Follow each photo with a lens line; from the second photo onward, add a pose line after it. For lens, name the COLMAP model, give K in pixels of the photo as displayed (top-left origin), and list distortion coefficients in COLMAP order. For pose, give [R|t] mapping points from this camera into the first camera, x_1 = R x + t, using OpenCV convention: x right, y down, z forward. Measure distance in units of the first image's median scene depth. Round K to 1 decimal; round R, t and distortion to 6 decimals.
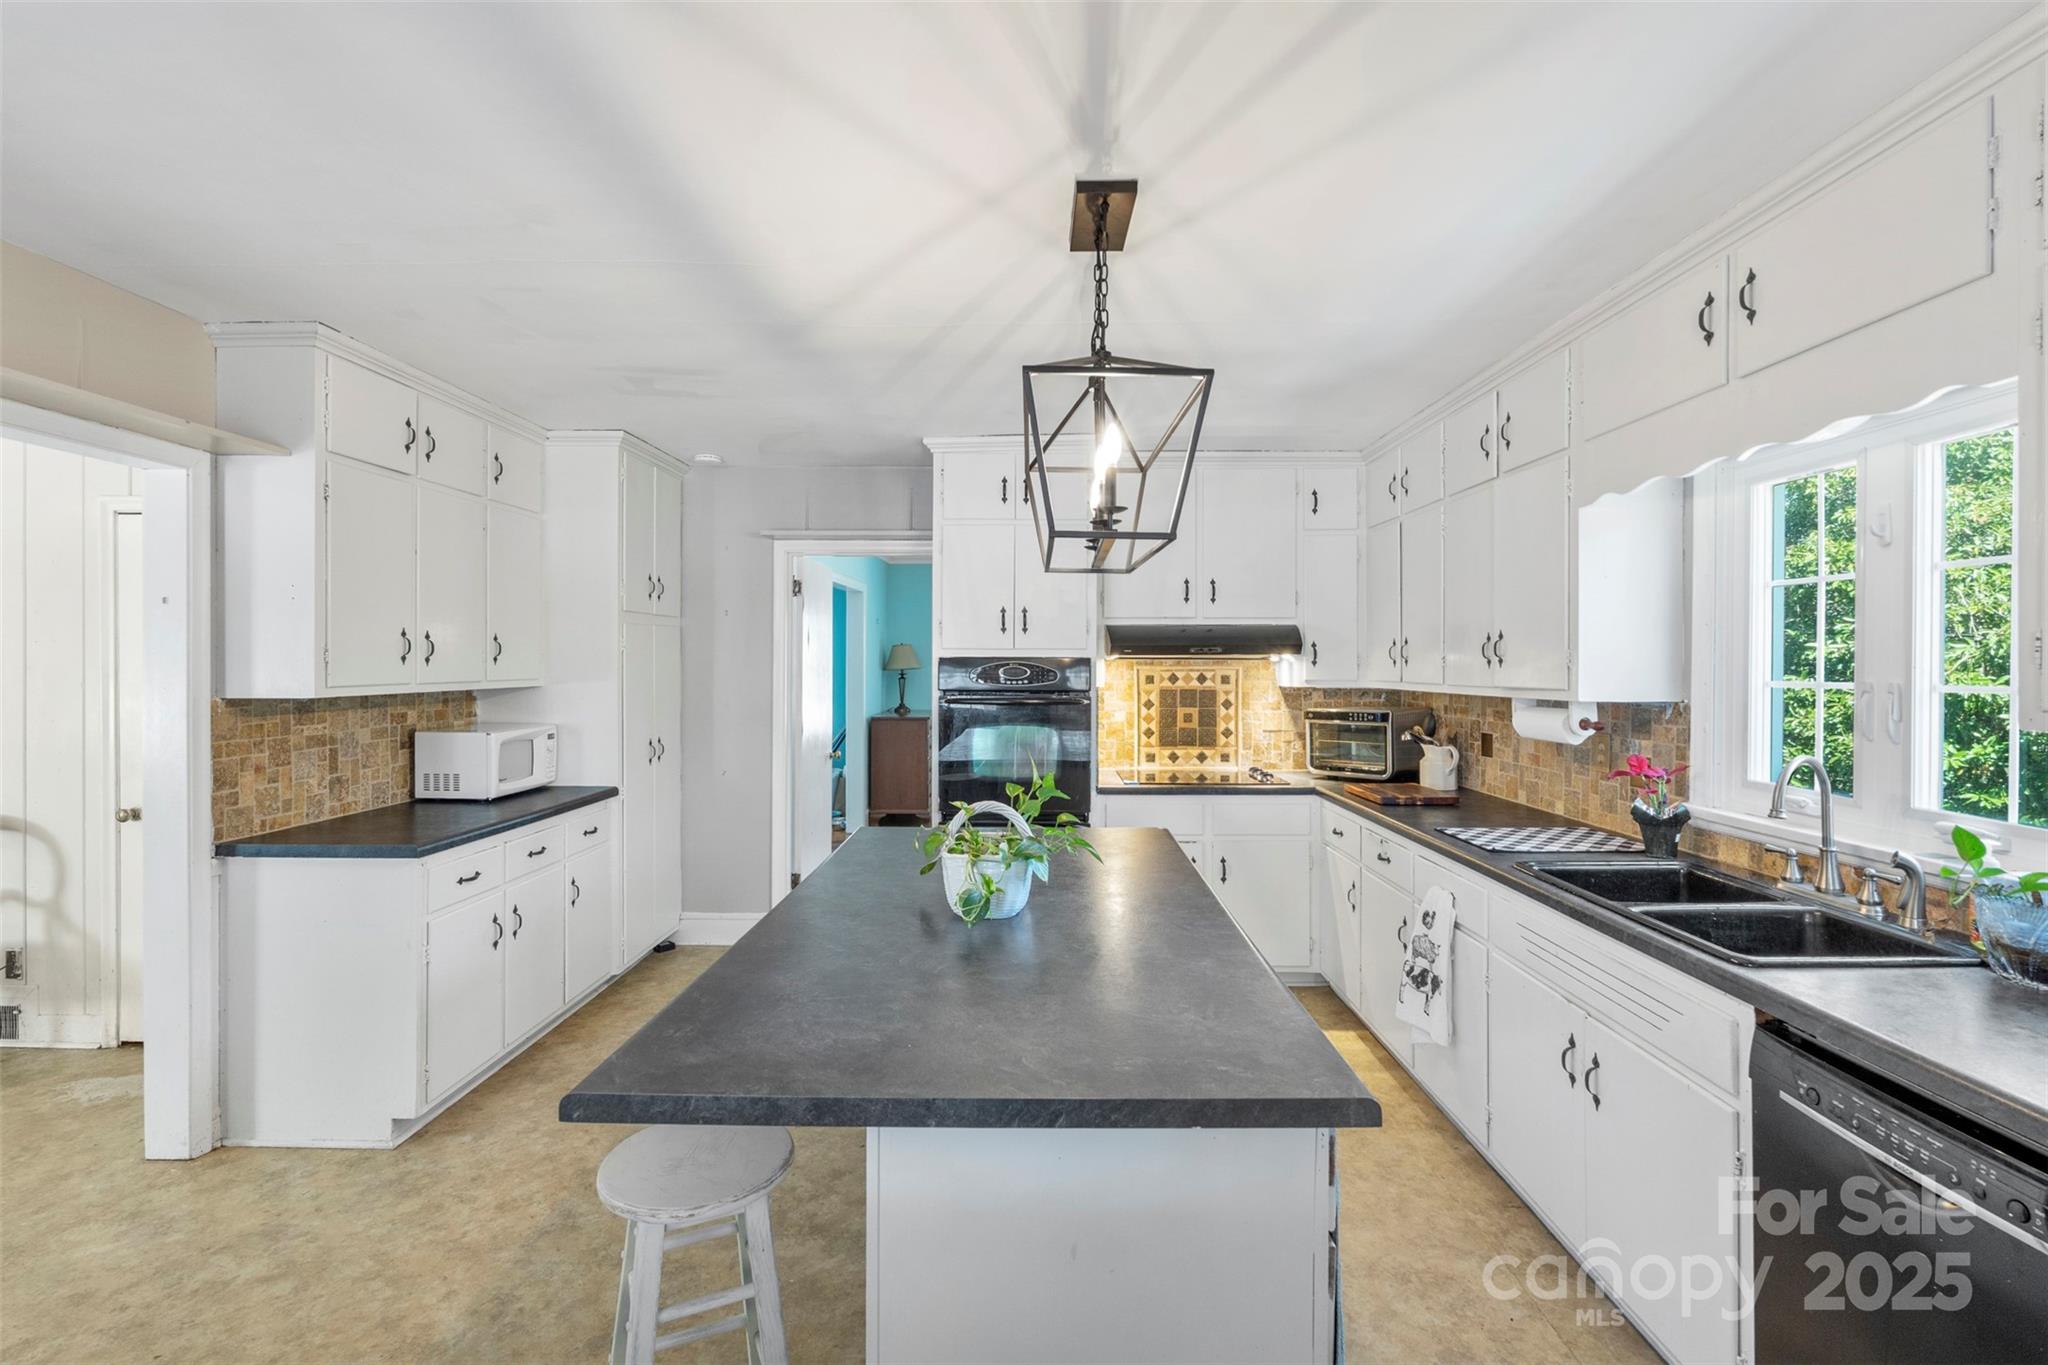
lens RADIAL K [[907.9, 0, 1003.2], [0, 907.9, 666.1], [0, 0, 1]] dist [-0.001665, 0.000408]
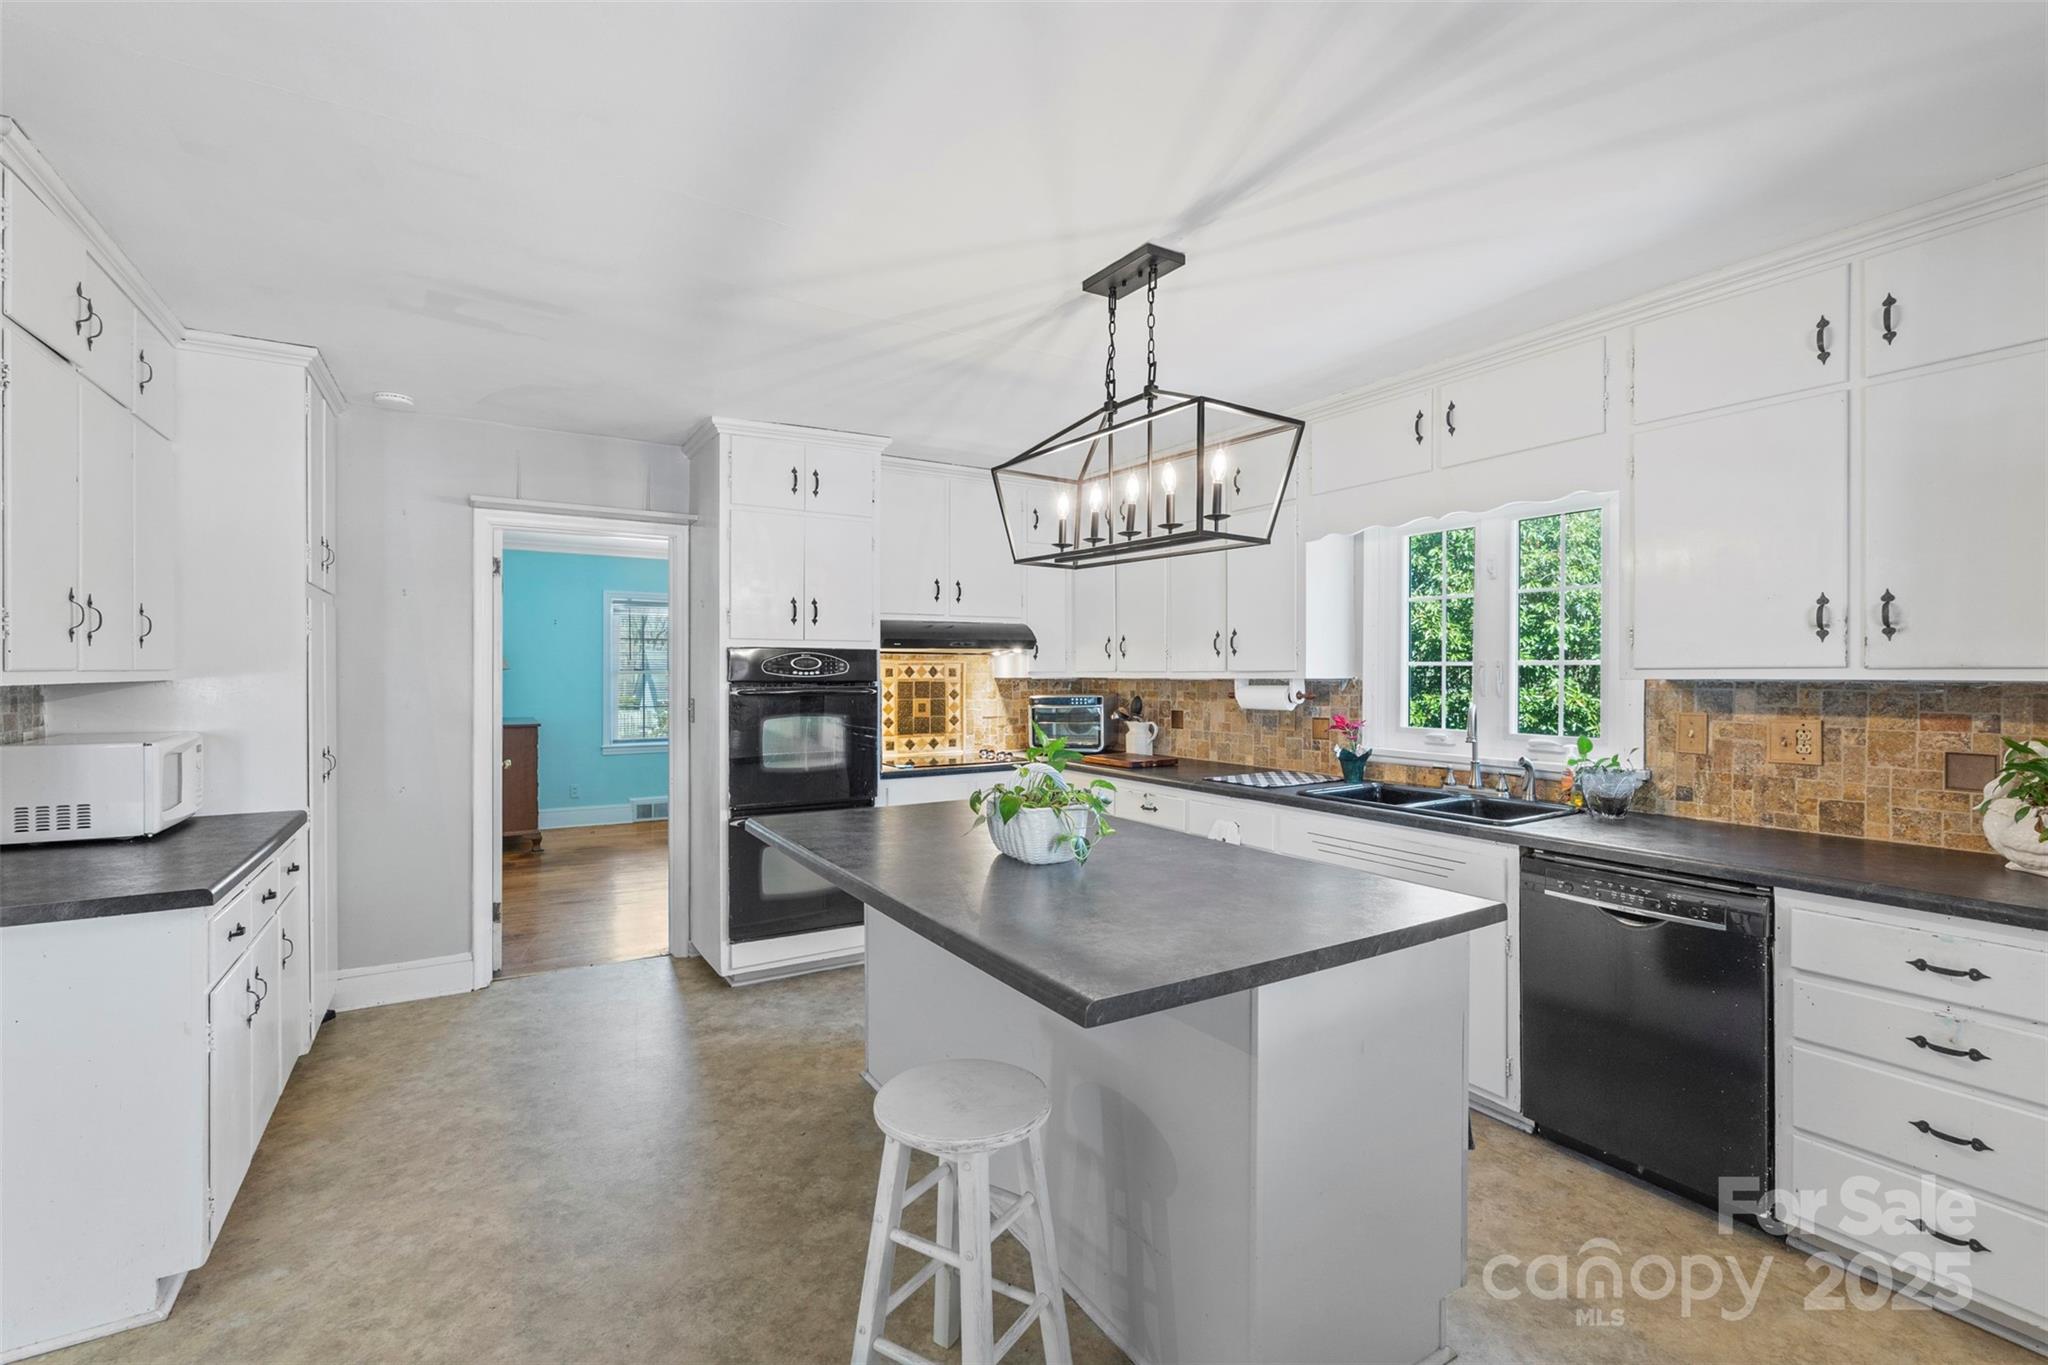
lens RADIAL K [[907.9, 0, 1006.3], [0, 907.9, 682.6], [0, 0, 1]] dist [-0.001665, 0.000408]
pose [[0.843835, -0.008126, 0.536541, -0.338761], [0.003475, 0.999947, 0.009680, 0.019317], [-0.536592, -0.006304, 0.843819, 0.033448]]
